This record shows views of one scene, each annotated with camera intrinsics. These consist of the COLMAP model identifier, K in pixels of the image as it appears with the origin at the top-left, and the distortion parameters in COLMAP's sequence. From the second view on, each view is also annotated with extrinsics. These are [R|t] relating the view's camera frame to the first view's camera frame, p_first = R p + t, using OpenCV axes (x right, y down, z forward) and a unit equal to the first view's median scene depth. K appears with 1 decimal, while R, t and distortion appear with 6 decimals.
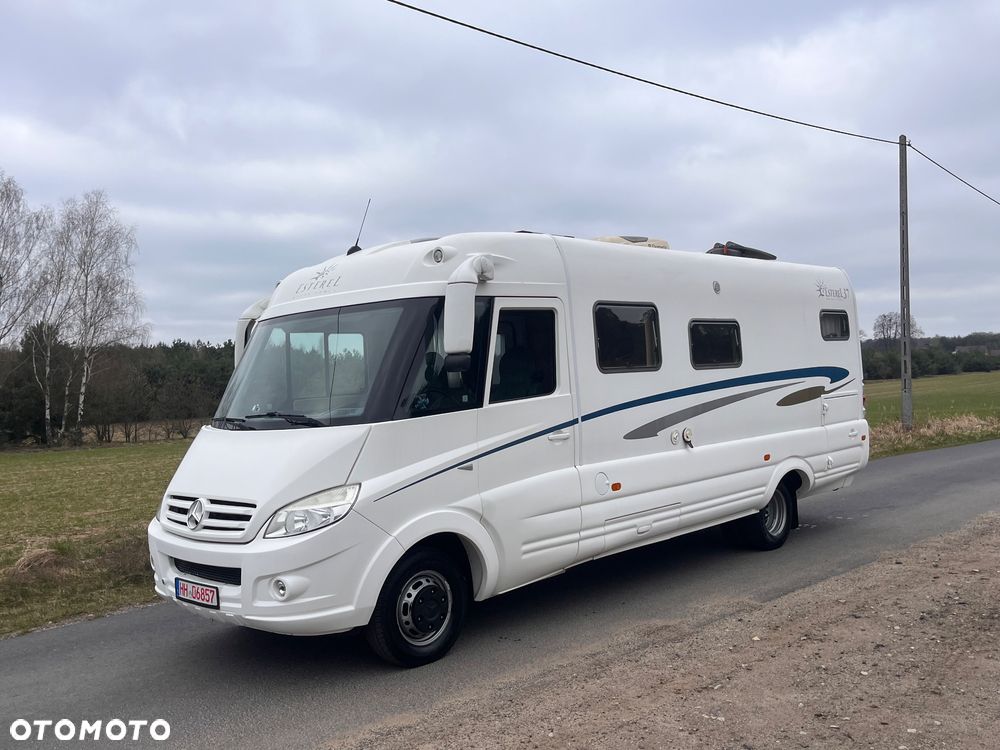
lens RADIAL K [[807.8, 0, 500.0], [0, 807.8, 375.0], [0, 0, 1]] dist [0.035080, -0.006323]
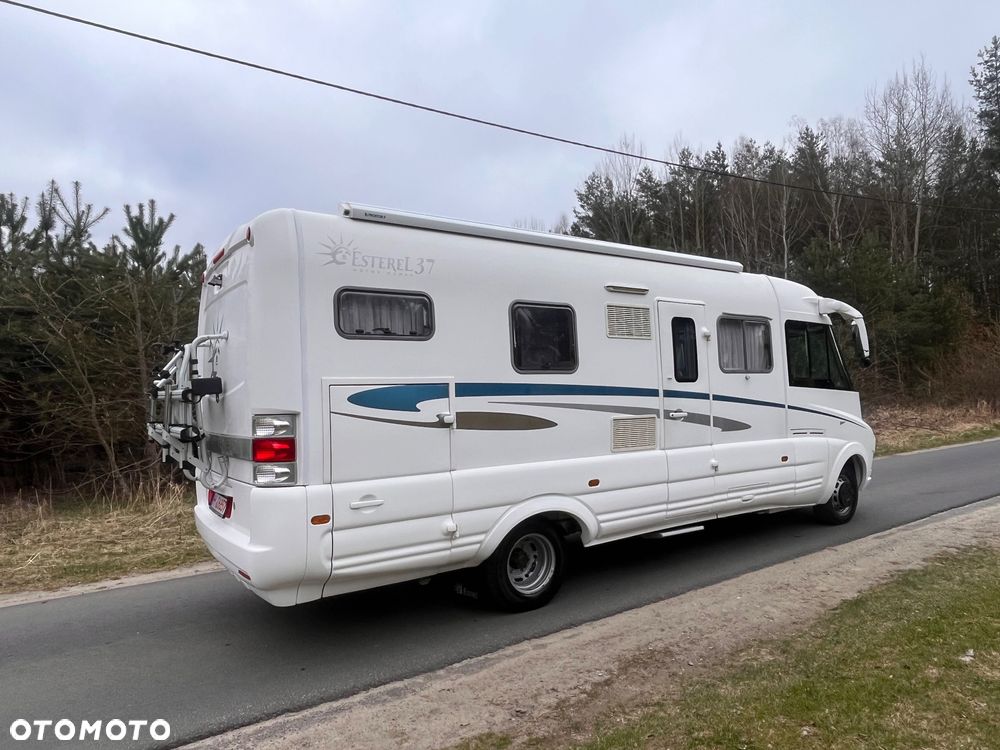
lens RADIAL K [[645.0, 0, 506.7], [0, 645.0, 378.4], [0, 0, 1]] dist [0.000774, 0.000215]
pose [[0.989266, 0.026341, -0.143733, 0.380739], [-0.028256, 0.999537, -0.011295, -0.008104], [0.143369, 0.015236, 0.989552, 0.359564]]
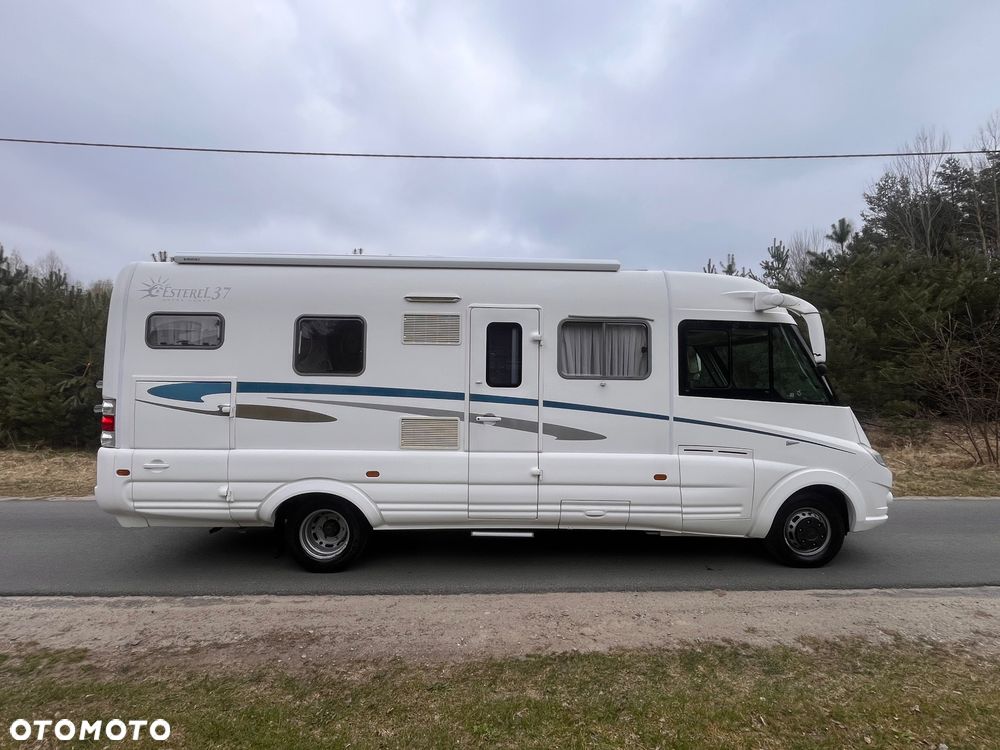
lens RADIAL K [[490.6, 0, 500.0], [0, 490.6, 375.0], [0, 0, 1]] dist [-0.003661, -0.000211]
pose [[0.750252, 0.049551, -0.659293, 0.653697], [-0.049306, 0.998604, 0.018944, -0.028123], [0.659311, 0.018294, 0.751648, 0.555280]]
